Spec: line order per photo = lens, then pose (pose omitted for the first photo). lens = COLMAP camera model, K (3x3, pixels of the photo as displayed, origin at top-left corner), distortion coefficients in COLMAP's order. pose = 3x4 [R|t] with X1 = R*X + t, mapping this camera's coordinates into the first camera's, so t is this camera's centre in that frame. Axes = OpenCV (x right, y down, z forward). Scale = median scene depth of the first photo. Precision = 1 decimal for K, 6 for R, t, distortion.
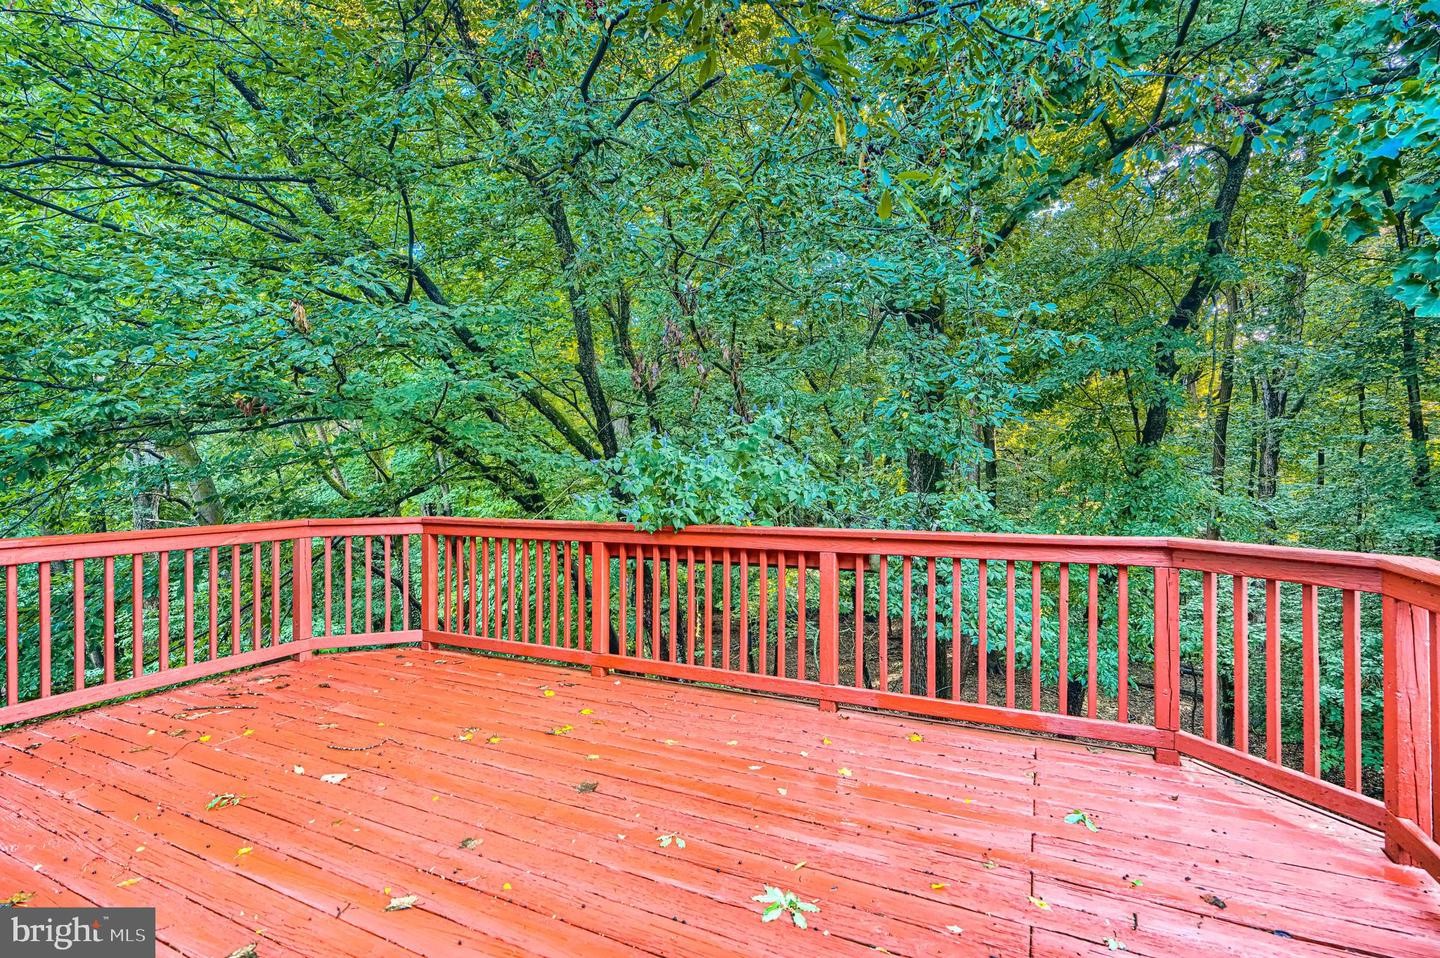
lens RADIAL K [[662.4, 0, 723.7], [0, 662.4, 474.8], [0, 0, 1]] dist [0.003823, -0.000726]
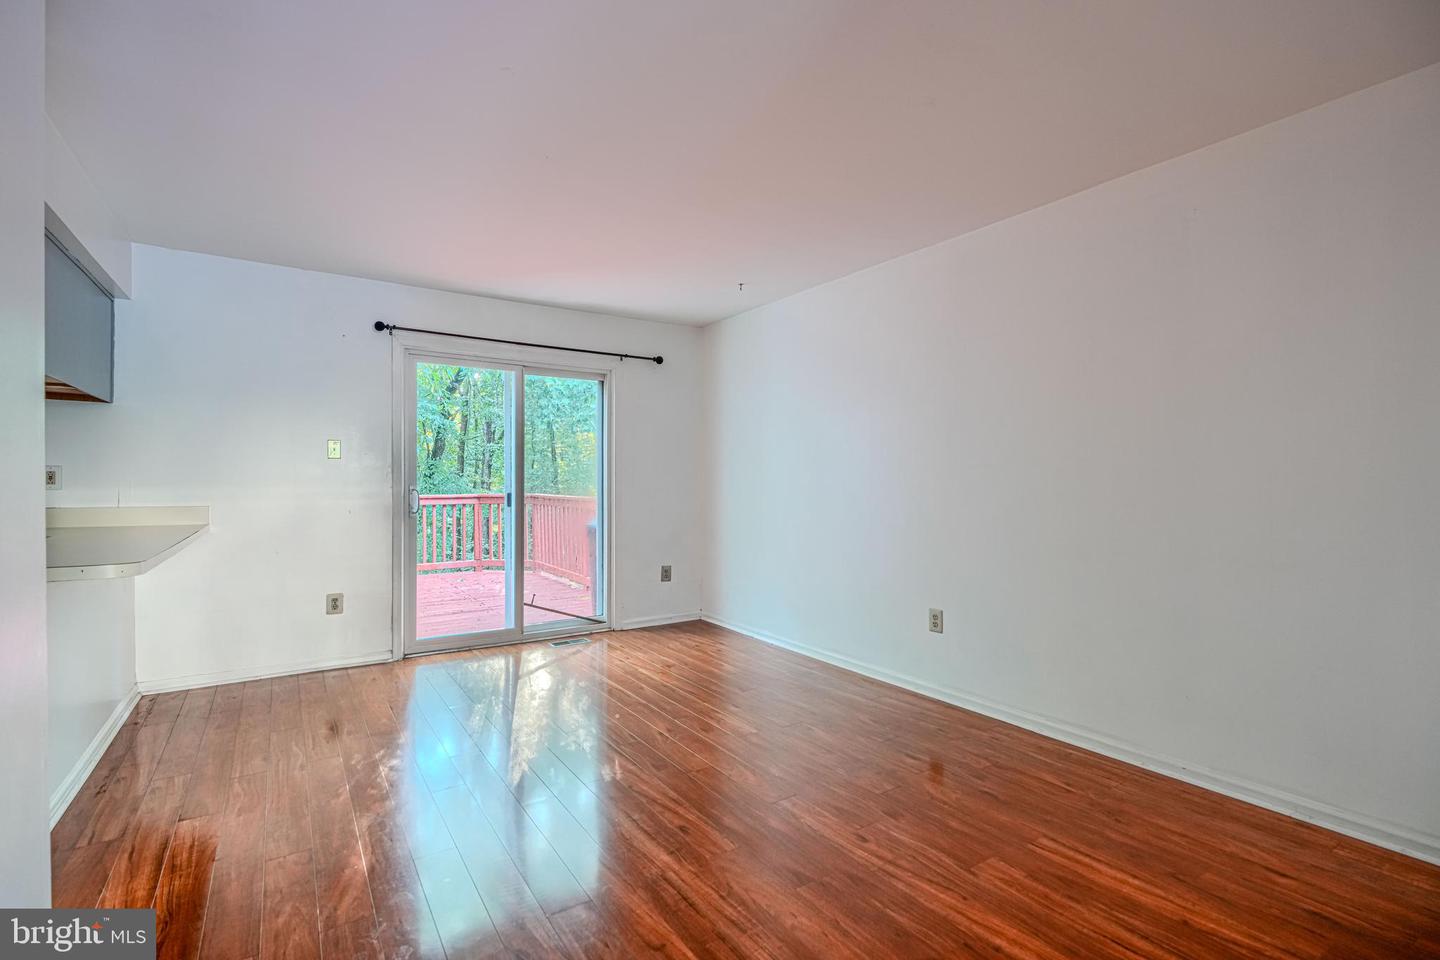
lens RADIAL K [[662.4, 0, 727.6], [0, 662.4, 478.7], [0, 0, 1]] dist [0.003823, -0.000726]
pose [[0.496236, 0.008083, 0.868150, -0.260517], [-0.001754, 0.999964, -0.008307, 0.010145], [-0.868186, 0.002599, 0.496232, -0.276149]]
